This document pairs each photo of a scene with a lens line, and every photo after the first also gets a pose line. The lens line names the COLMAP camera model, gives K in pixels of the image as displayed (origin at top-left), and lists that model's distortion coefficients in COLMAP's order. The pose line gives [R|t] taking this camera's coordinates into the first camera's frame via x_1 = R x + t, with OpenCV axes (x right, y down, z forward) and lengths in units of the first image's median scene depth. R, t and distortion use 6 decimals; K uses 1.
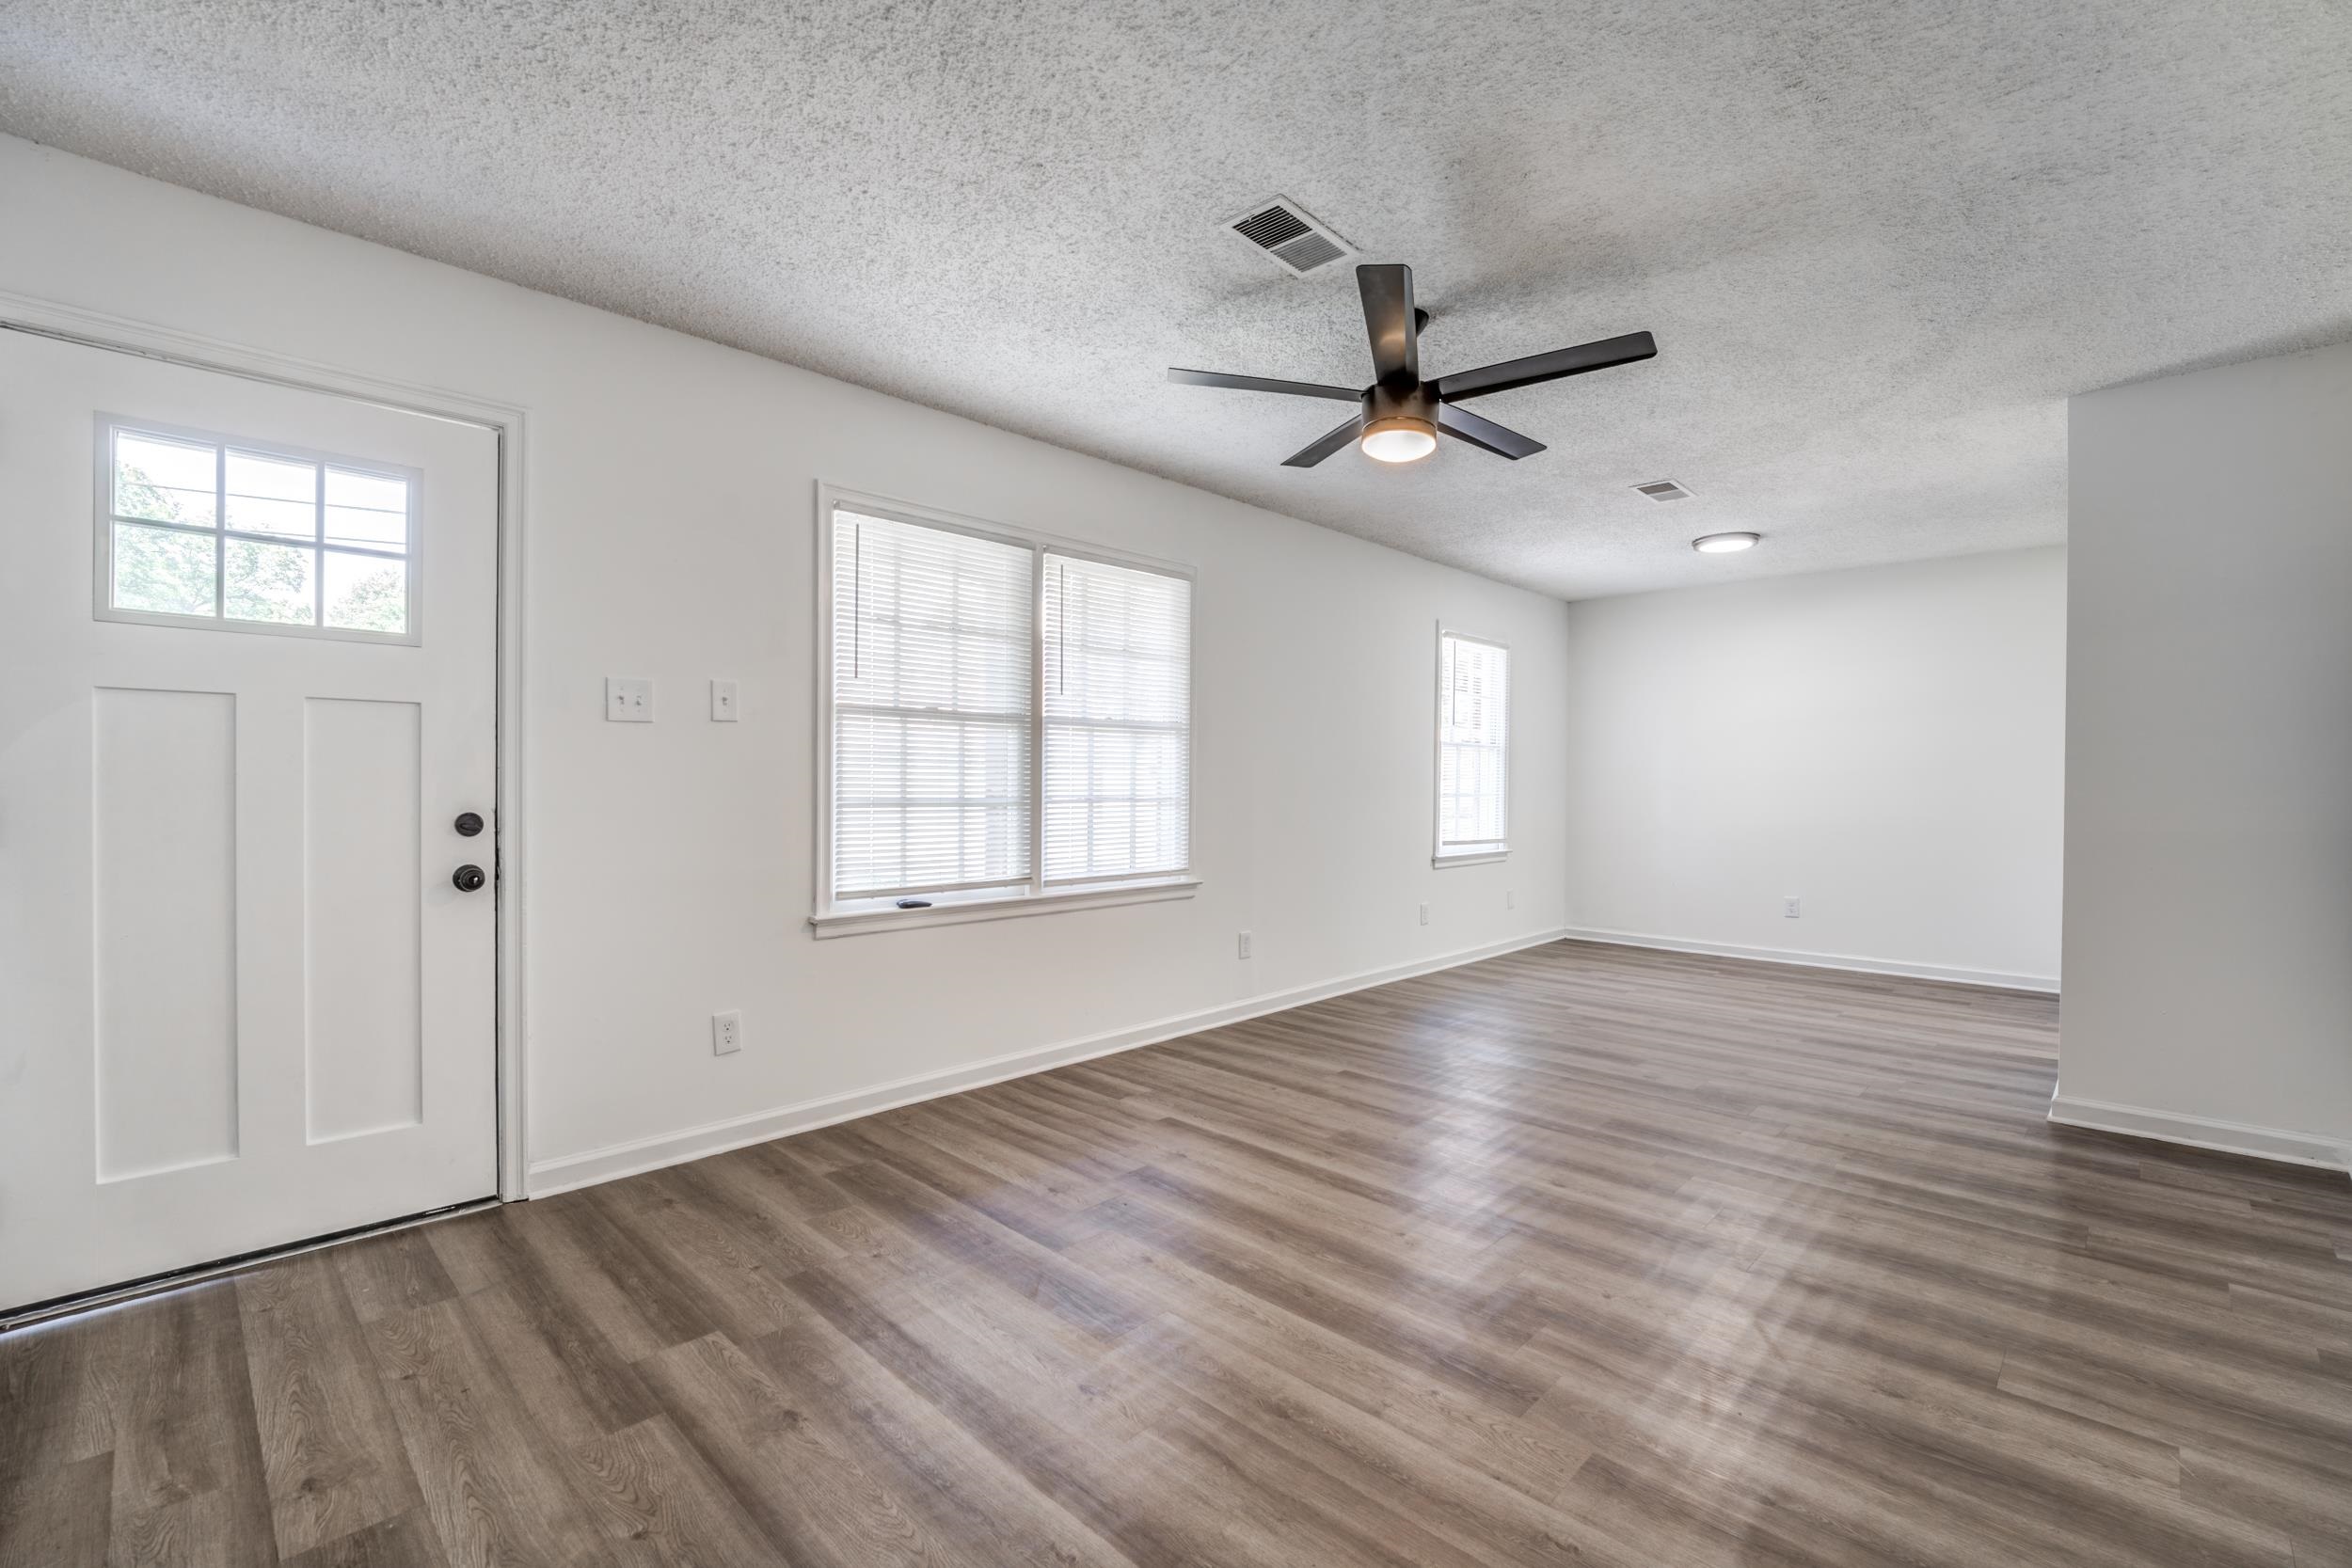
lens RADIAL K [[1014.9, 0, 1176.0], [0, 1014.9, 784.0], [0, 0, 1]] dist [-0.015482, 0.000076]
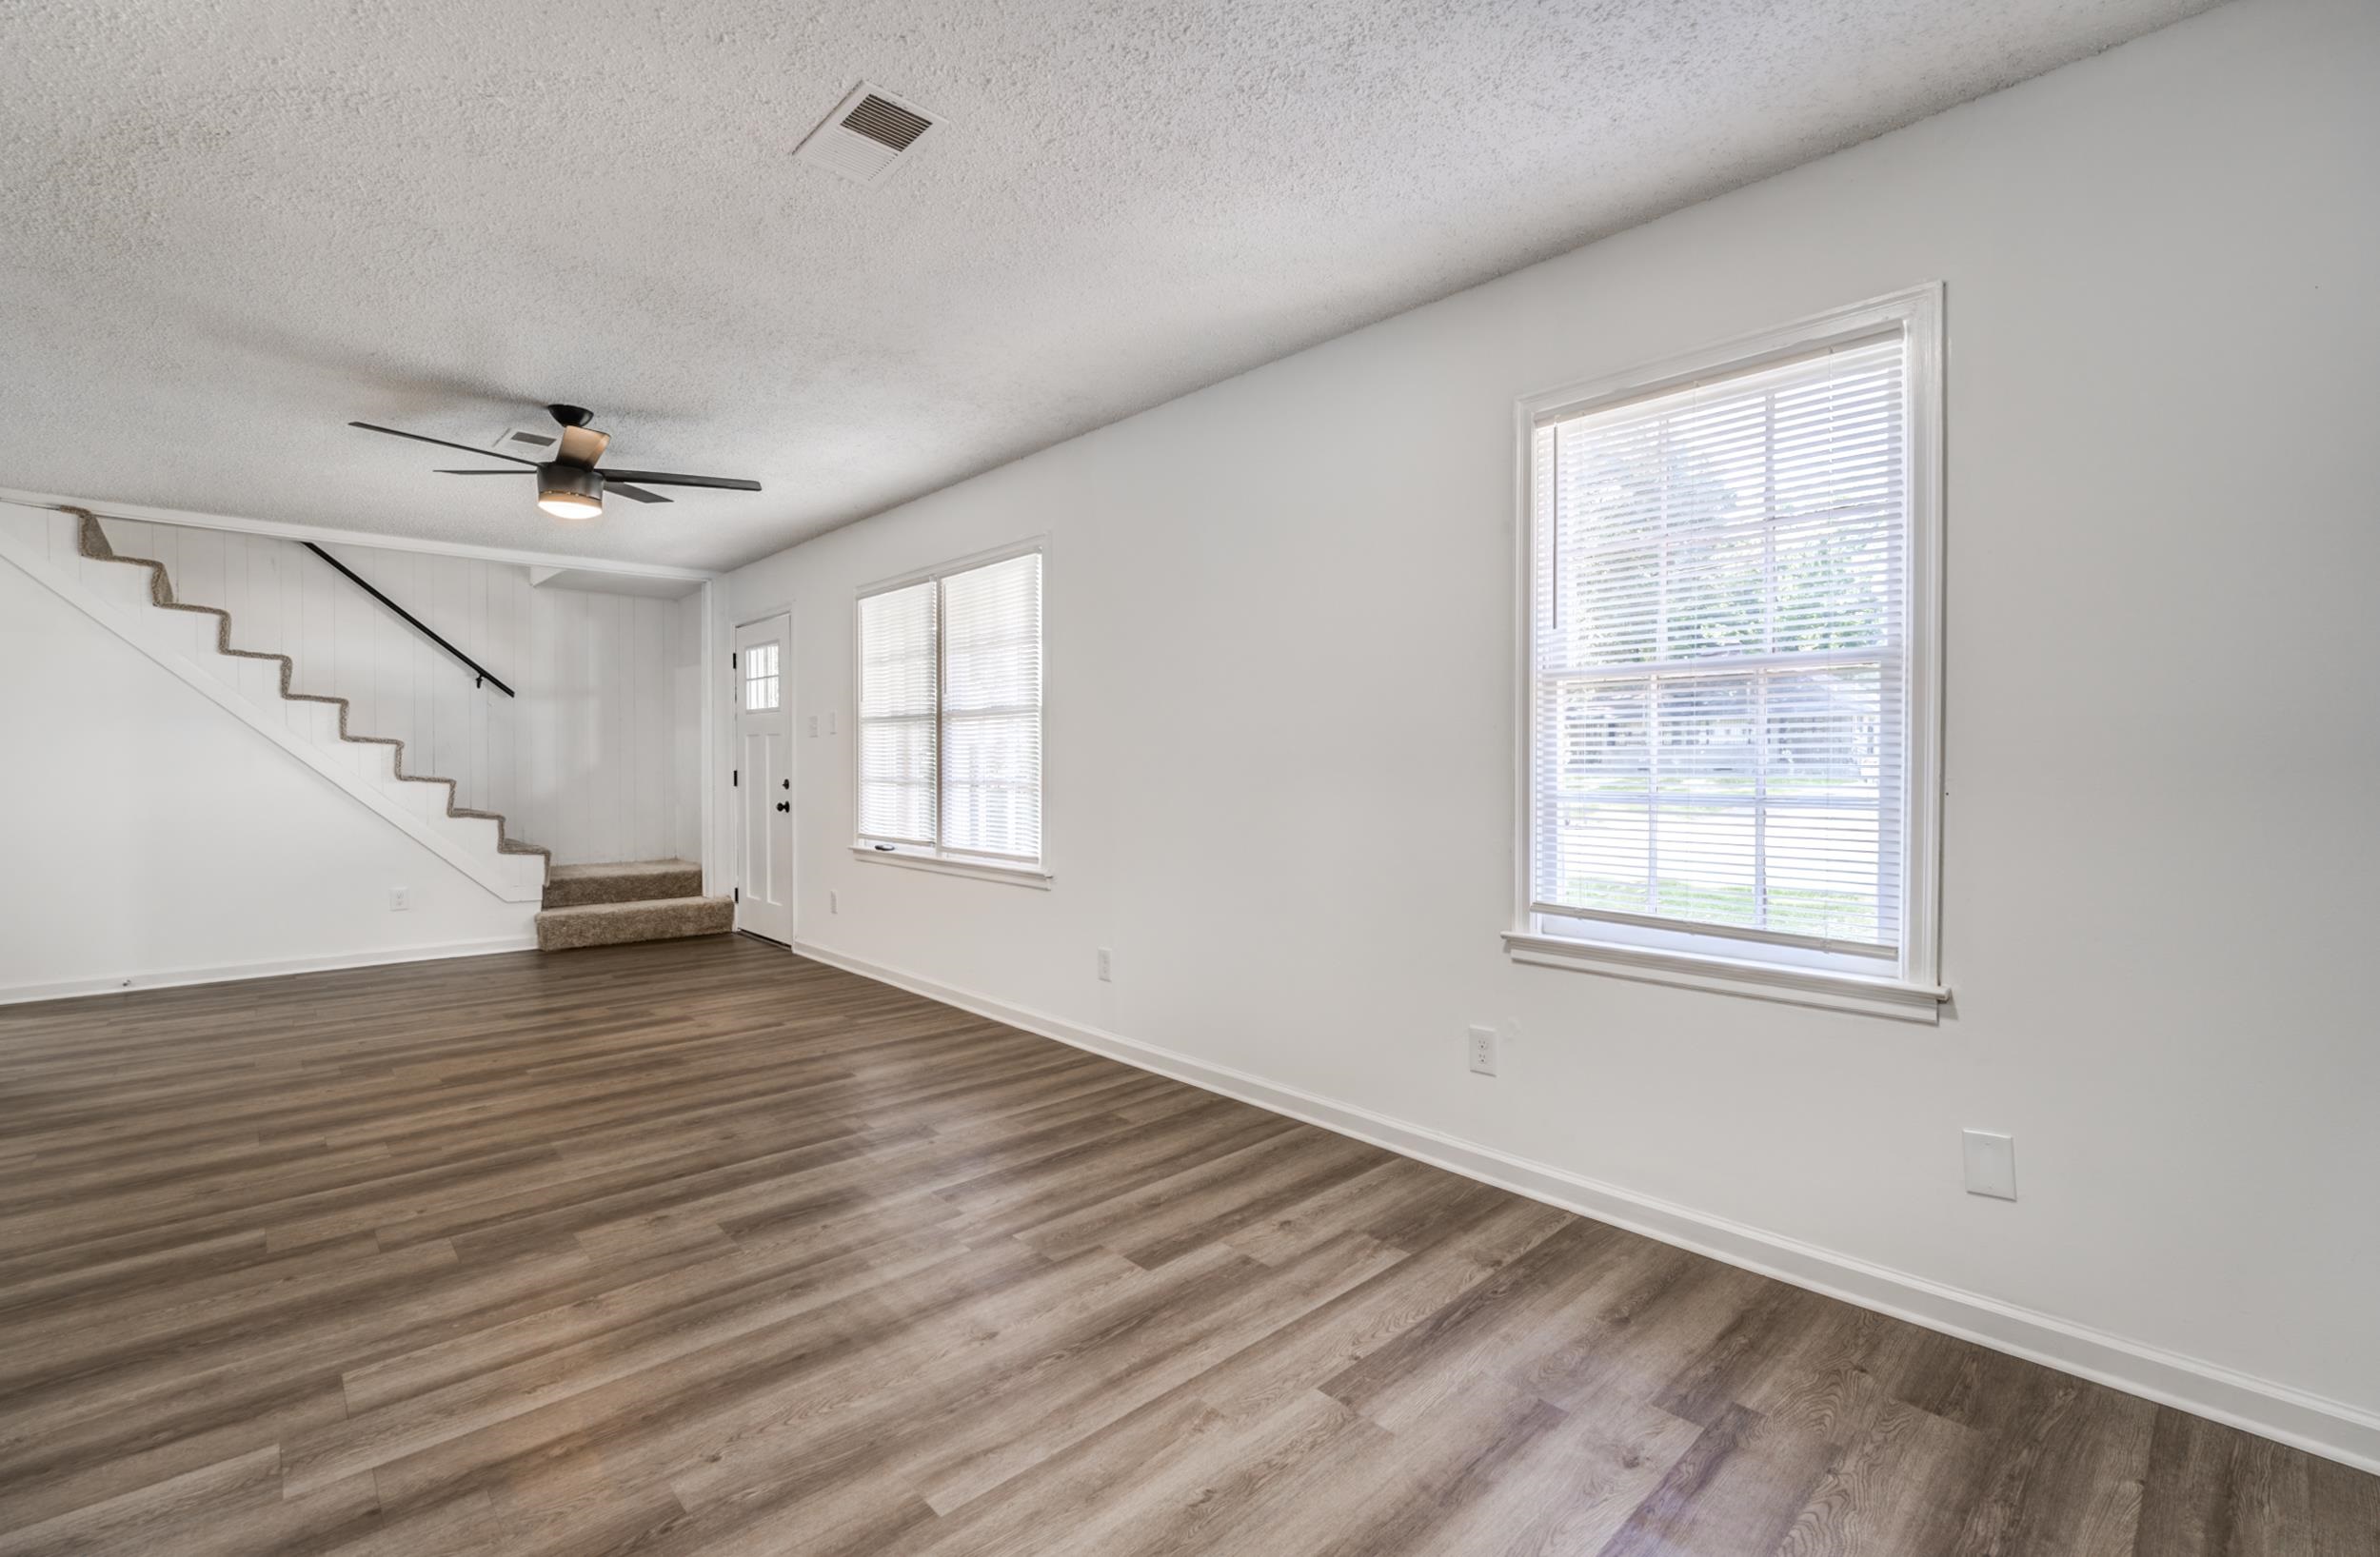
lens RADIAL K [[1020.3, 0, 1162.3], [0, 1020.3, 781.4], [0, 0, 1]] dist [0.000005, 0.000442]
pose [[-0.065487, 0.009559, -0.997808, 1.278322], [-0.003974, 0.999944, 0.009841, 0.004309], [0.997845, 0.004610, -0.065446, 1.592205]]
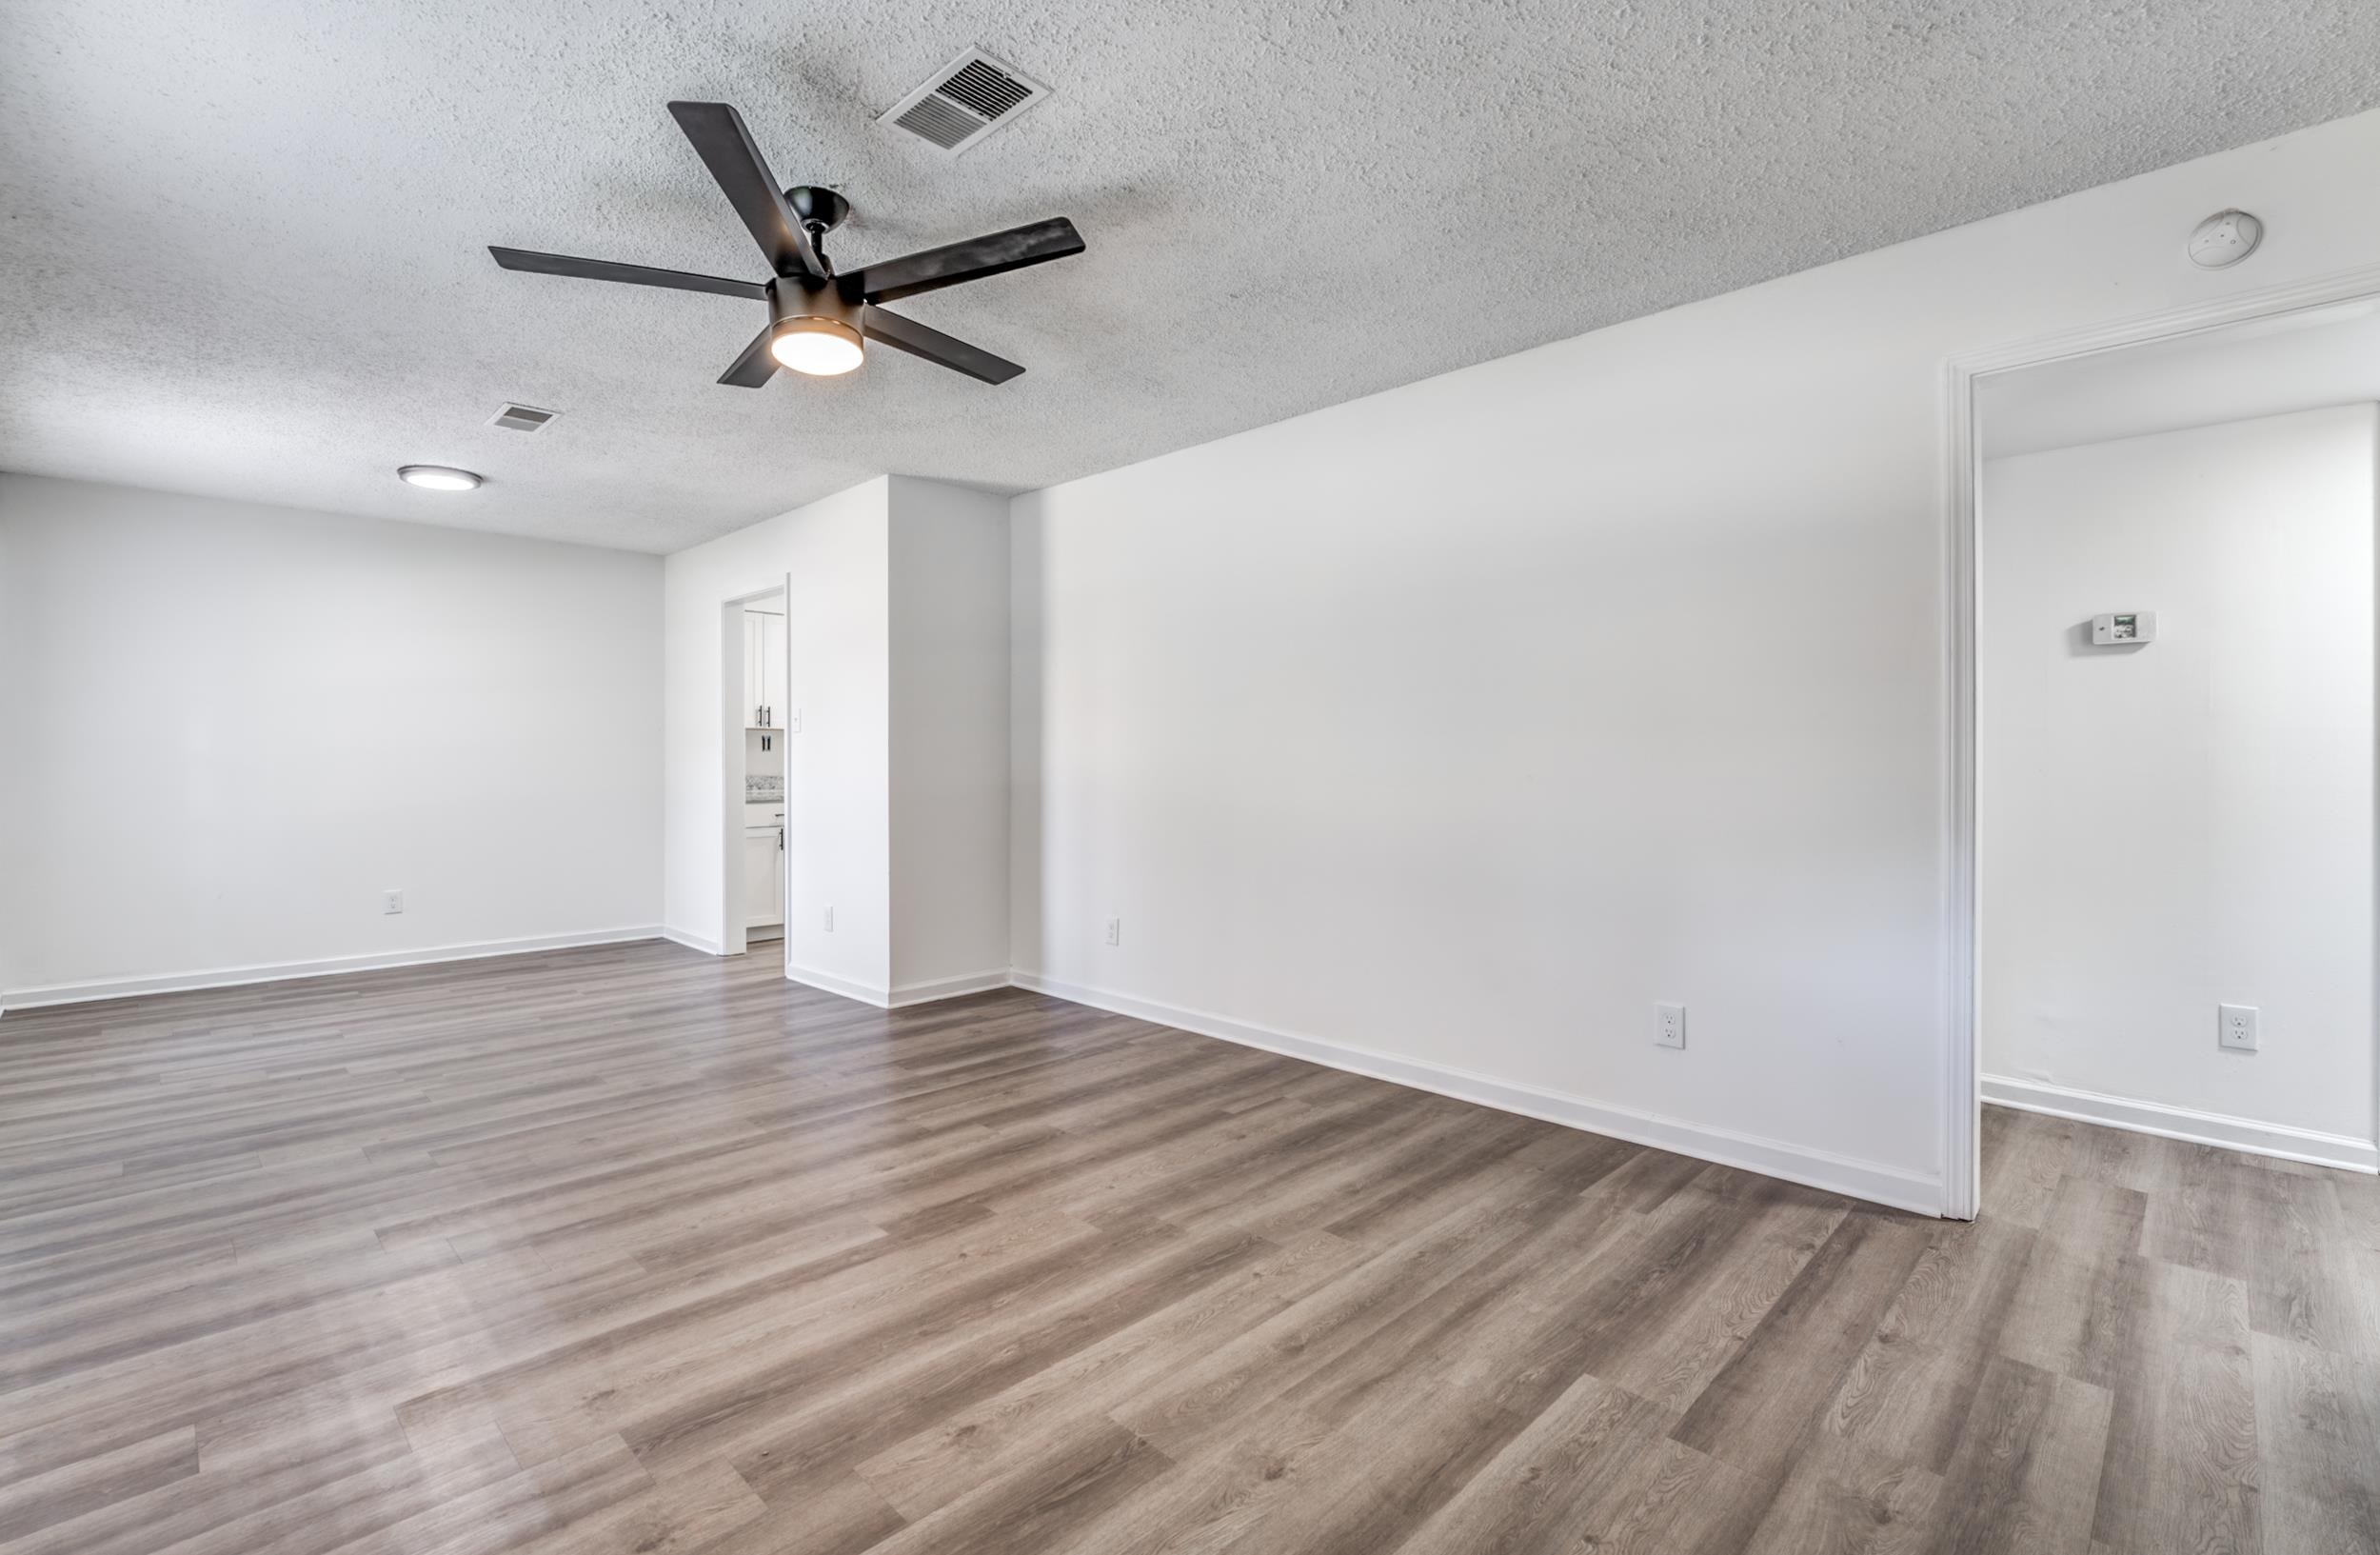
lens RADIAL K [[1061.7, 0, 1177.6], [0, 1061.7, 758.7], [0, 0, 1]] dist [-0.011328, 0.000367]
pose [[0.011928, -0.006829, 0.999906, -0.552643], [0.002896, 0.999973, 0.006795, -0.007723], [-0.999925, 0.002814, 0.011948, 0.600702]]
